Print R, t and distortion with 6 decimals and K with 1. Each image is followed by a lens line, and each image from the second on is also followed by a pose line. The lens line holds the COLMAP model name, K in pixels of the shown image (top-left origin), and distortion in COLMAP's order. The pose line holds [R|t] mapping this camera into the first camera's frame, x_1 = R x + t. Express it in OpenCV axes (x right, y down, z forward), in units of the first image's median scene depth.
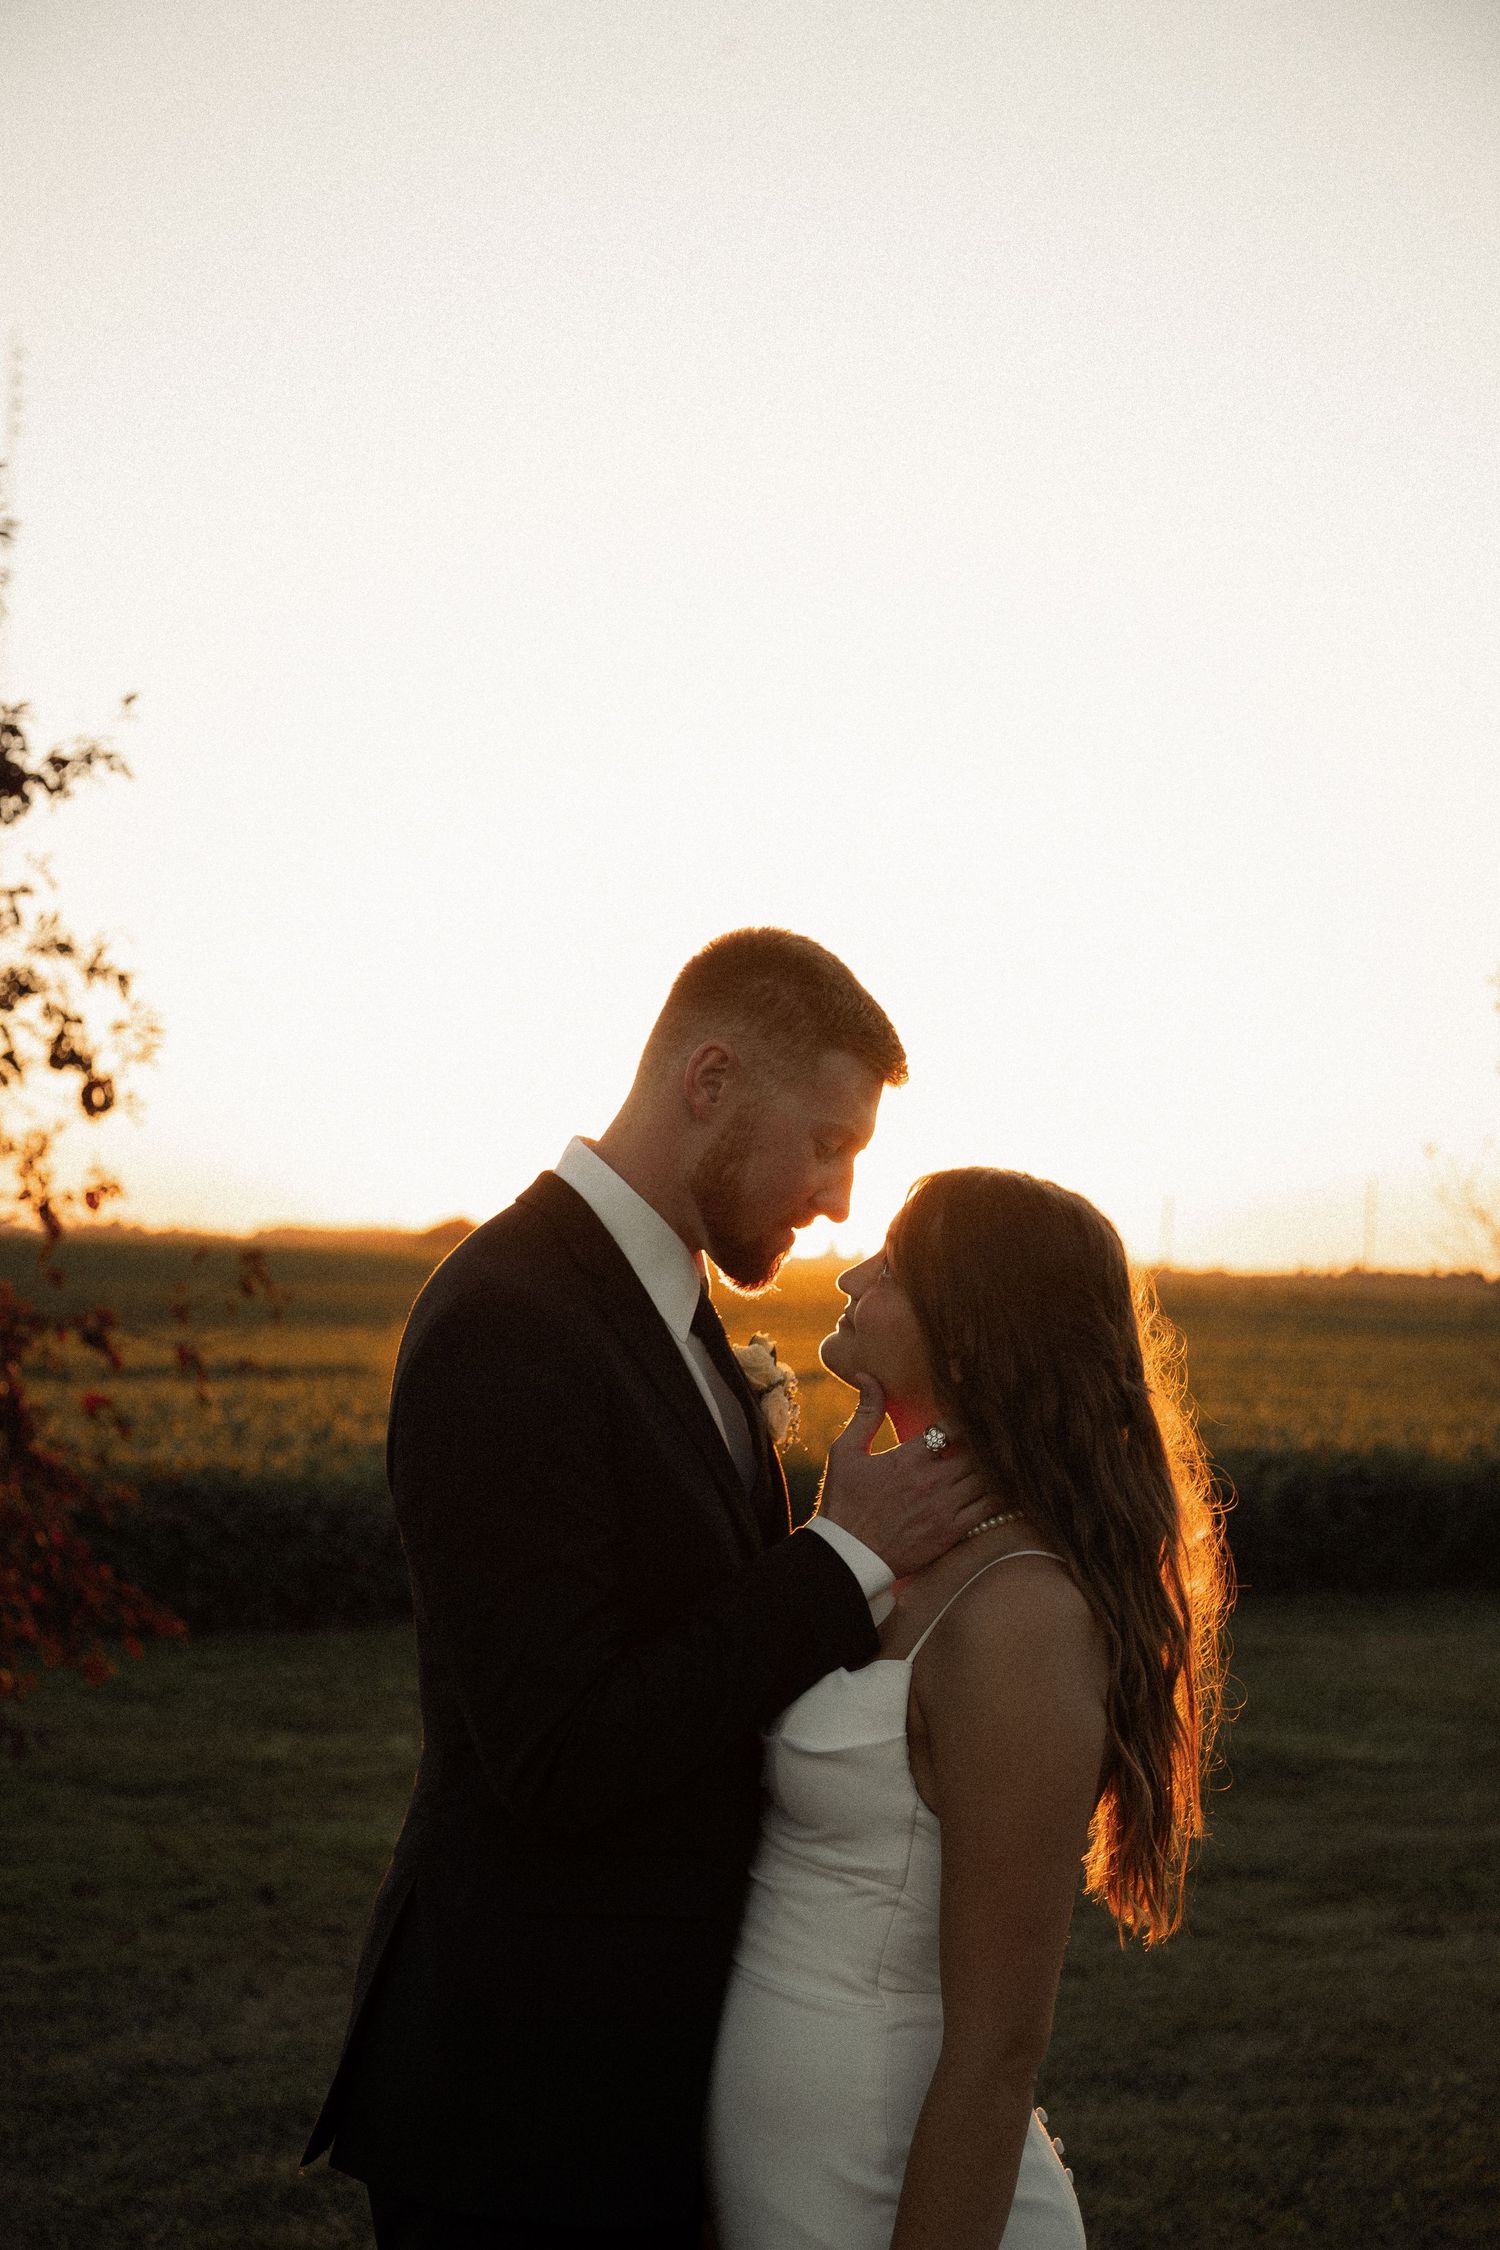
lens RADIAL K [[3440.0, 0, 738.8], [0, 3440.0, 1142.4], [0, 0, 1]] dist [0.186410, 0.000000]
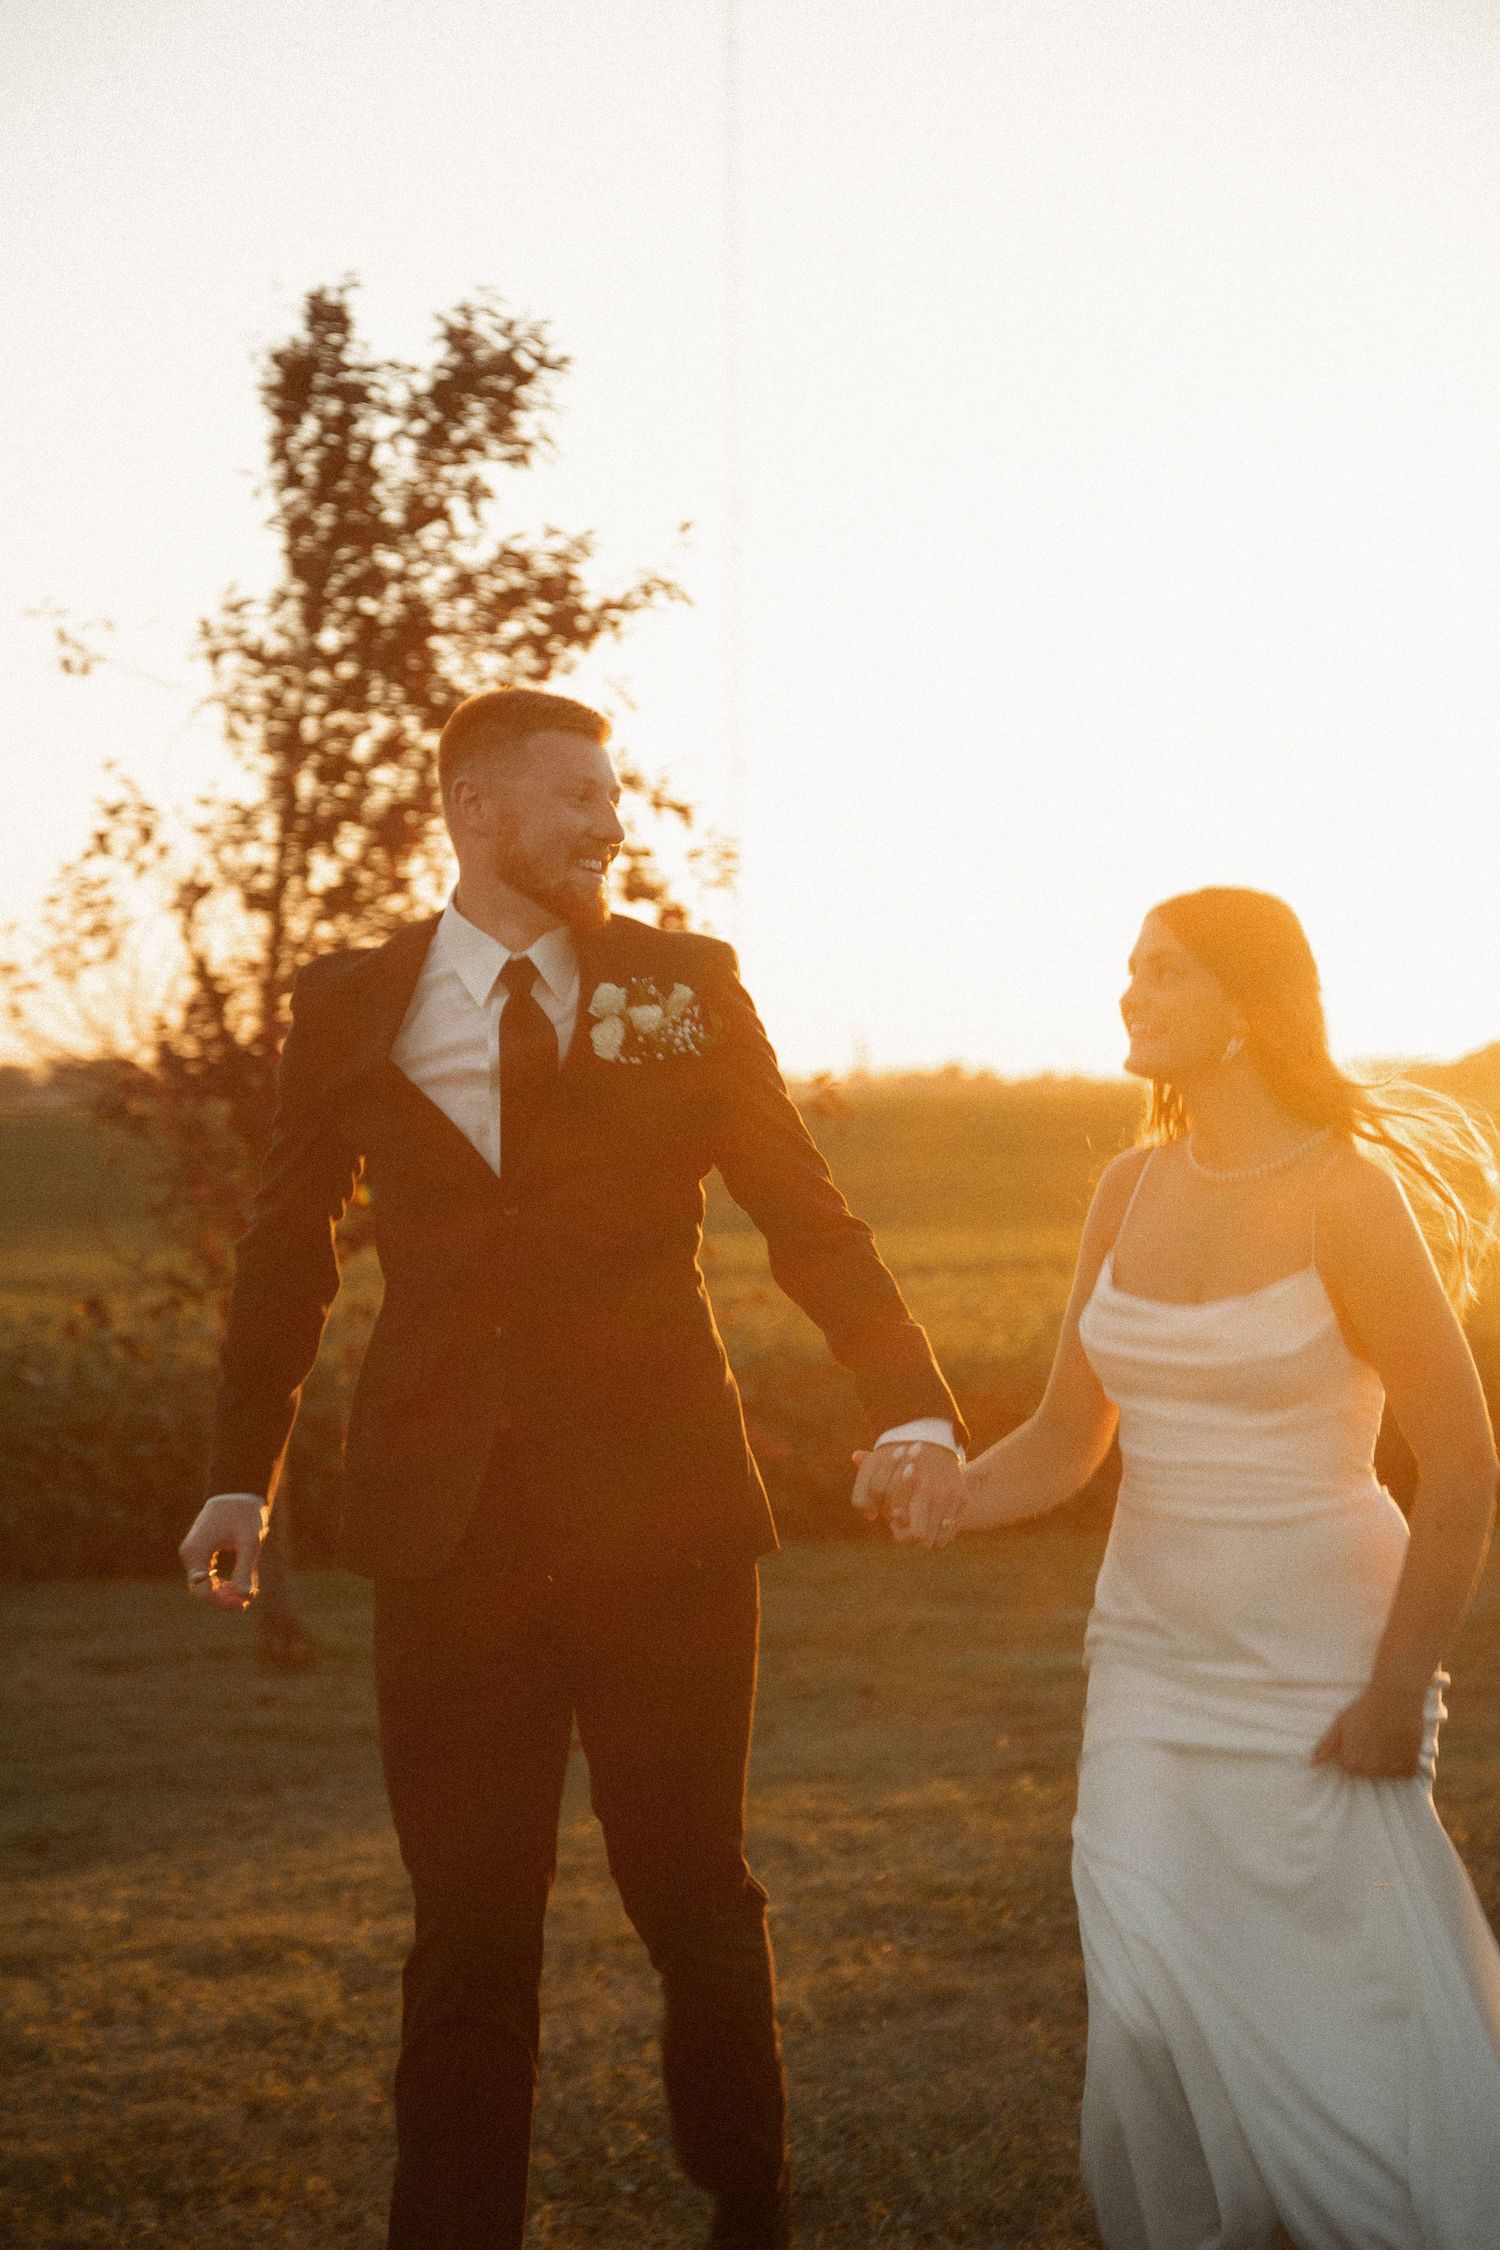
lens RADIAL K [[6341.8, 0, 683.6], [0, 6341.8, 1084.9], [0, 0, 1]] dist [0.711364, 0.000000]
pose [[0.972506, -0.042944, -0.228884, 0.243470], [0.049318, 0.998536, 0.022201, -0.008000], [0.227596, -0.032878, 0.973200, -0.814923]]
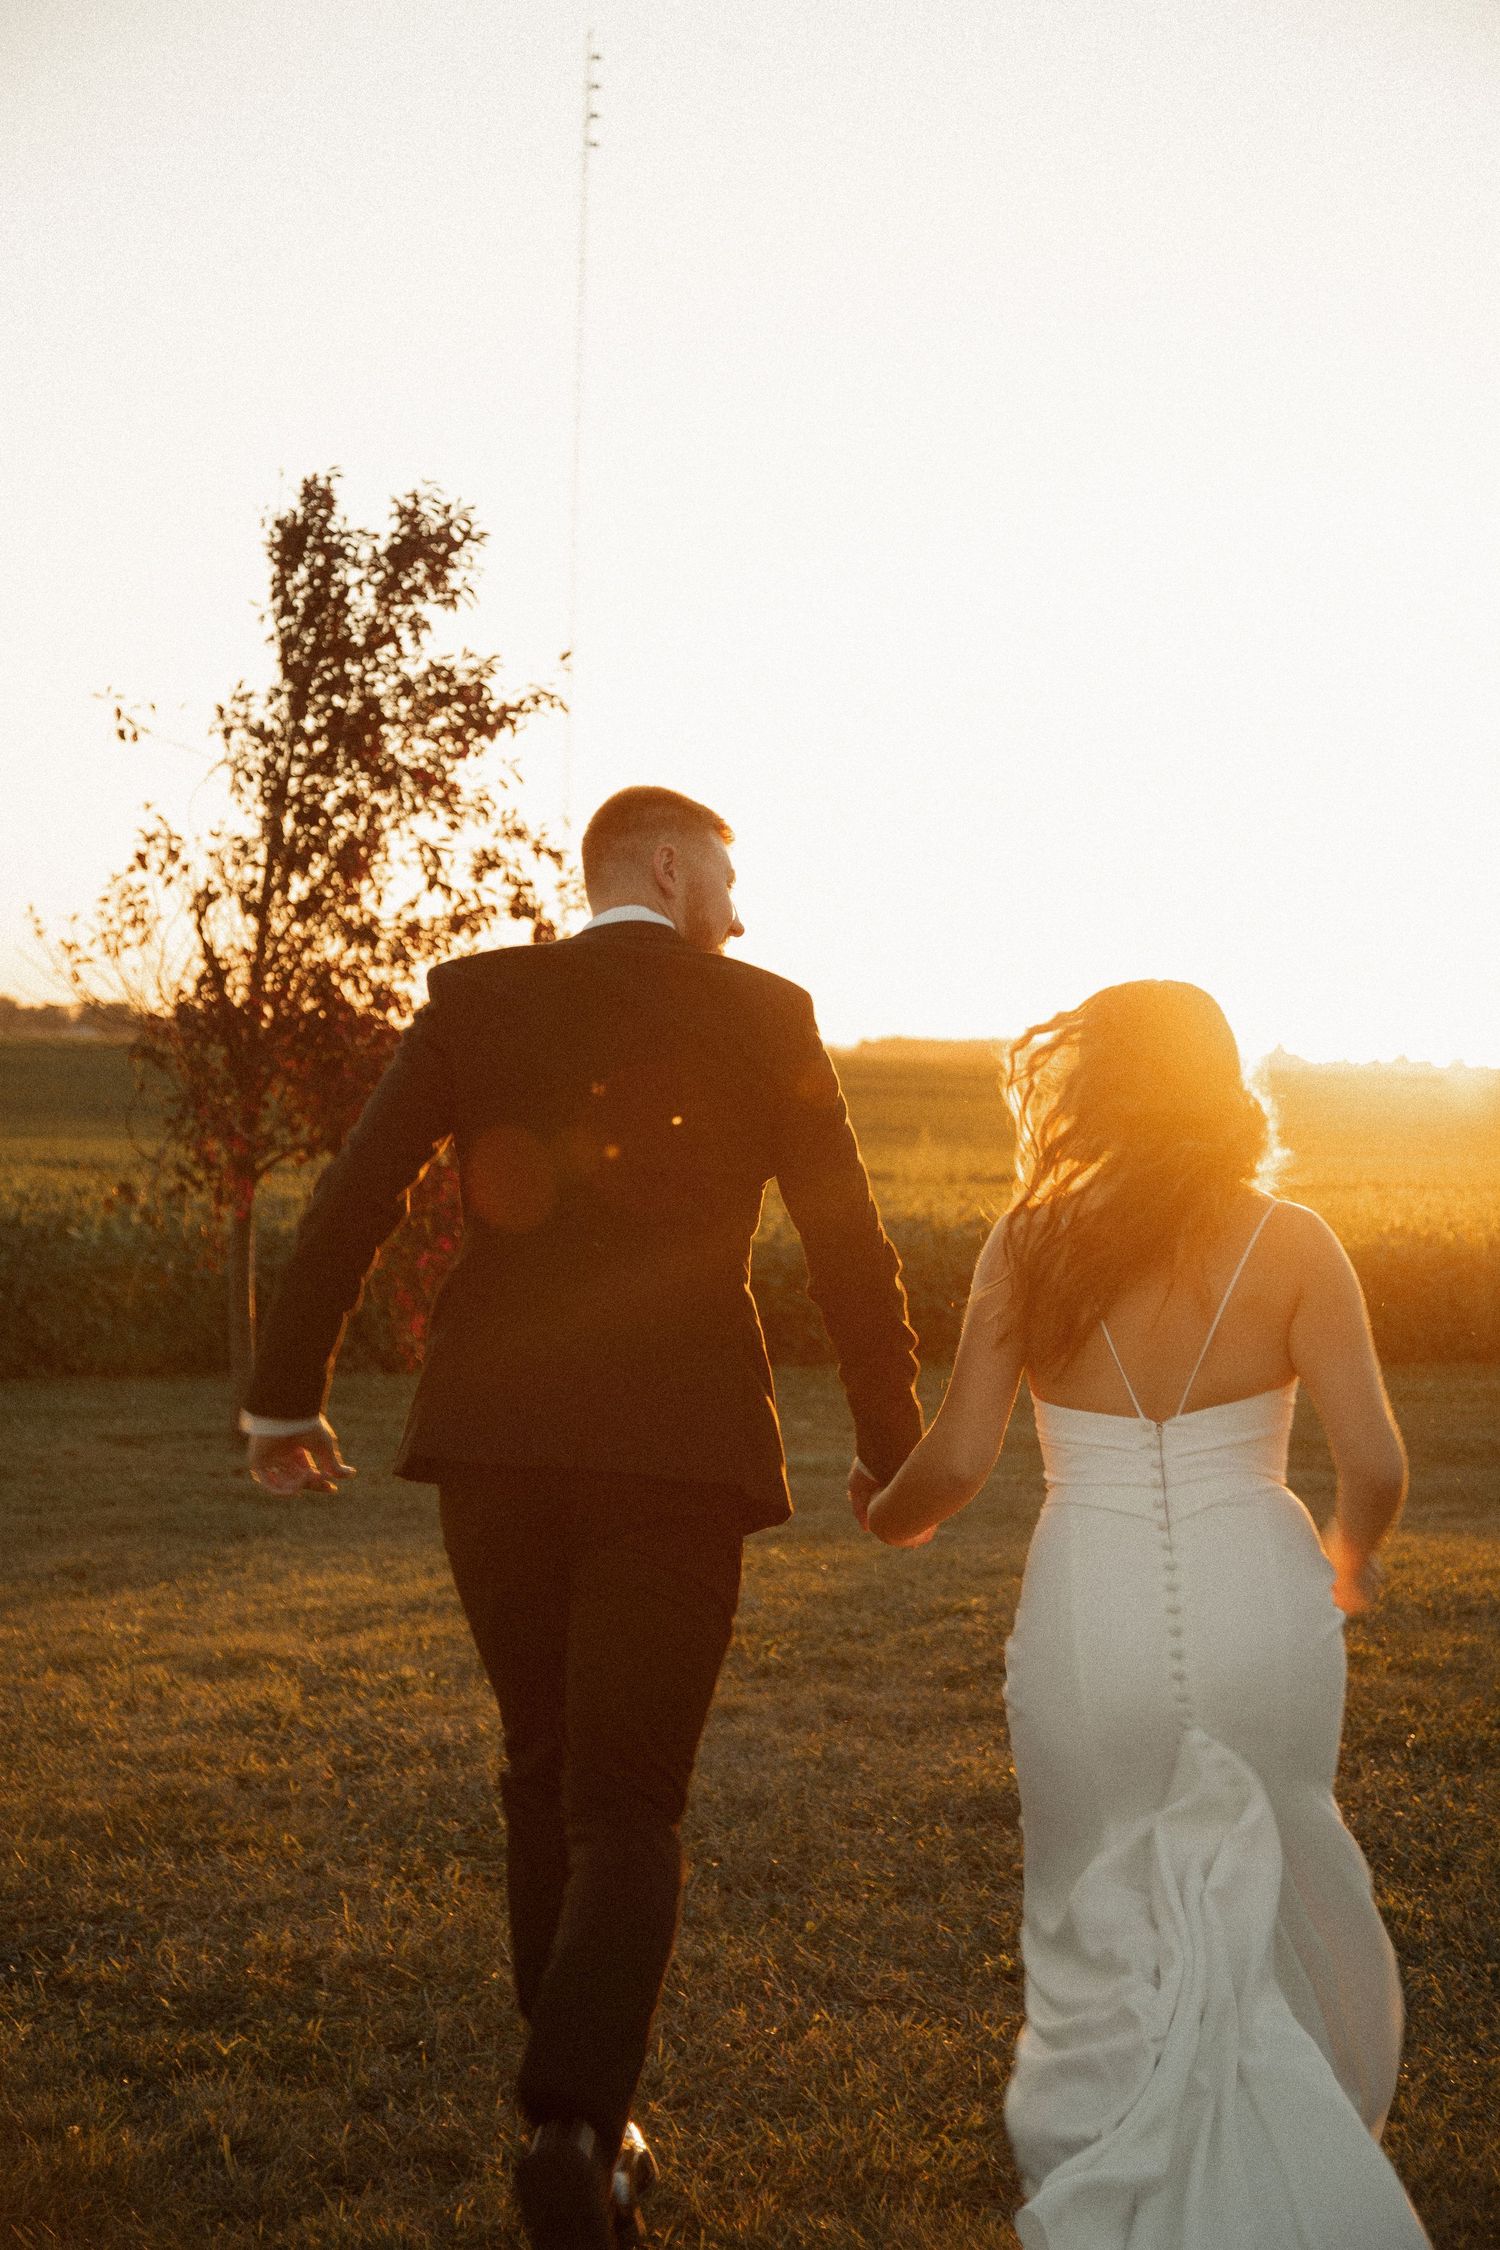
lens RADIAL K [[4343.9, 0, 770.4], [0, 4343.9, 1097.3], [0, 0, 1]] dist [0.338280, 0.000000]
pose [[0.985181, -0.002771, -0.171498, 0.218688], [0.009319, 0.999257, 0.037387, -0.013160], [0.171267, -0.038431, 0.984475, -0.771721]]
